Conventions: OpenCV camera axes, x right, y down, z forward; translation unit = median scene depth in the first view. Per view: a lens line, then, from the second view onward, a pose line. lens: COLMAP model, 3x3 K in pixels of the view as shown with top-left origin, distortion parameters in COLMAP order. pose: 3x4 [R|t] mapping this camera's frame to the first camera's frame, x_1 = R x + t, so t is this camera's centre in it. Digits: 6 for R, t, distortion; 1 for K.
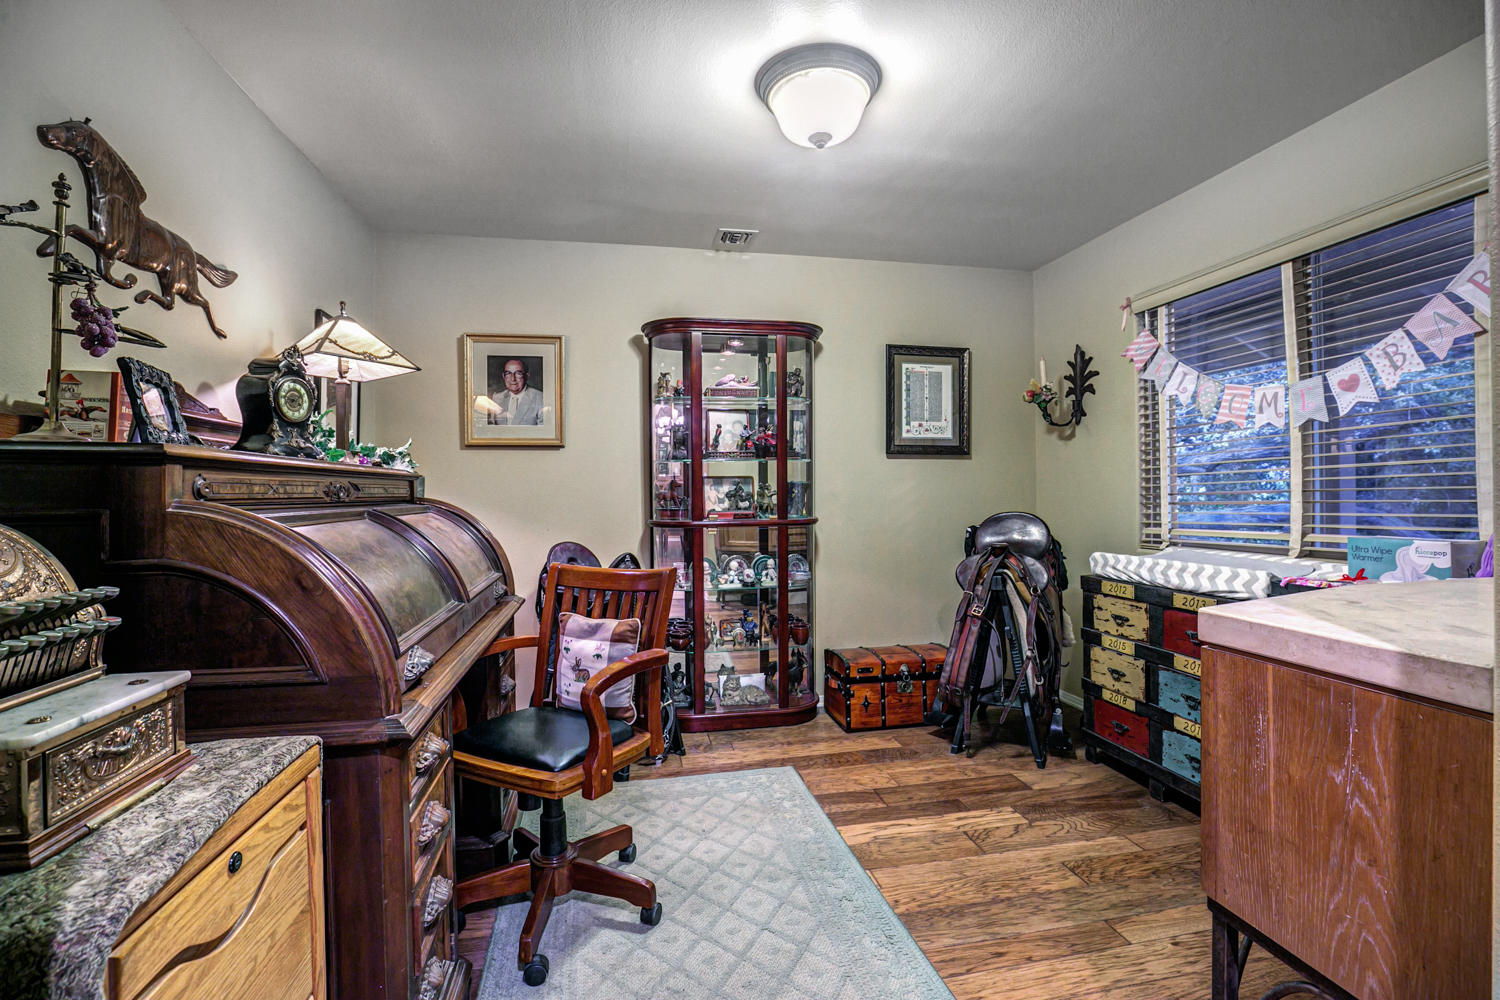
lens RADIAL K [[682.7, 0, 748.0], [0, 682.7, 488.6], [0, 0, 1]] dist [-0.044120, 0.010605]
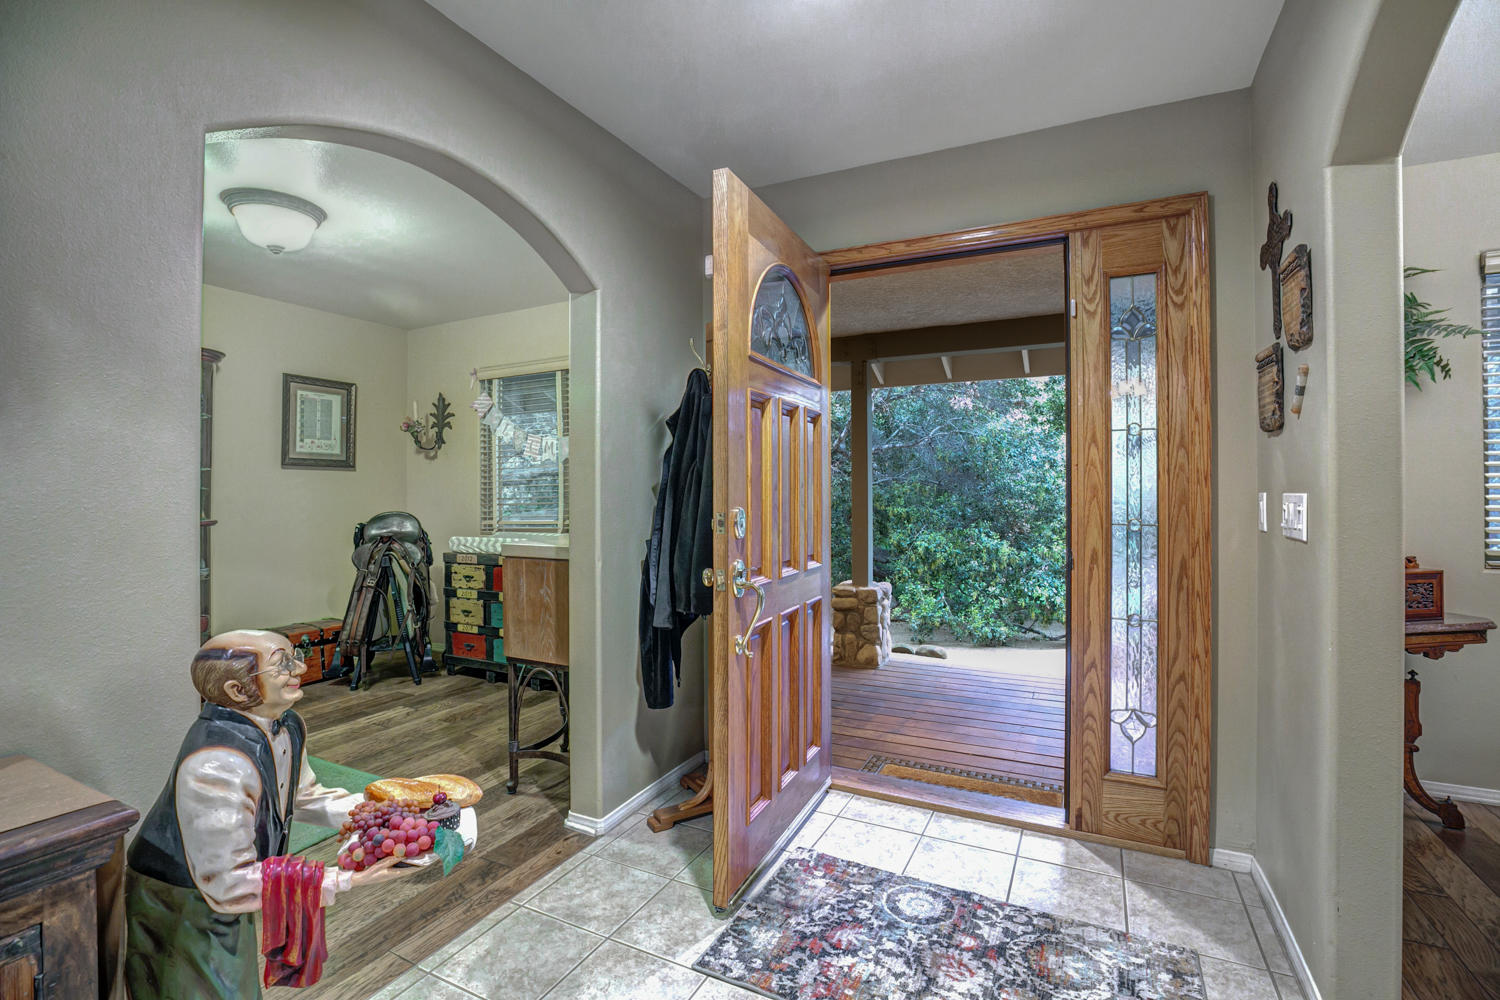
lens RADIAL K [[682.7, 0, 748.0], [0, 682.7, 488.6], [0, 0, 1]] dist [-0.044120, 0.010605]
pose [[0.619980, 0.009069, 0.784566, -0.262350], [-0.003320, 0.999955, -0.008935, -0.002771], [-0.784611, 0.002934, 0.619981, -0.454048]]
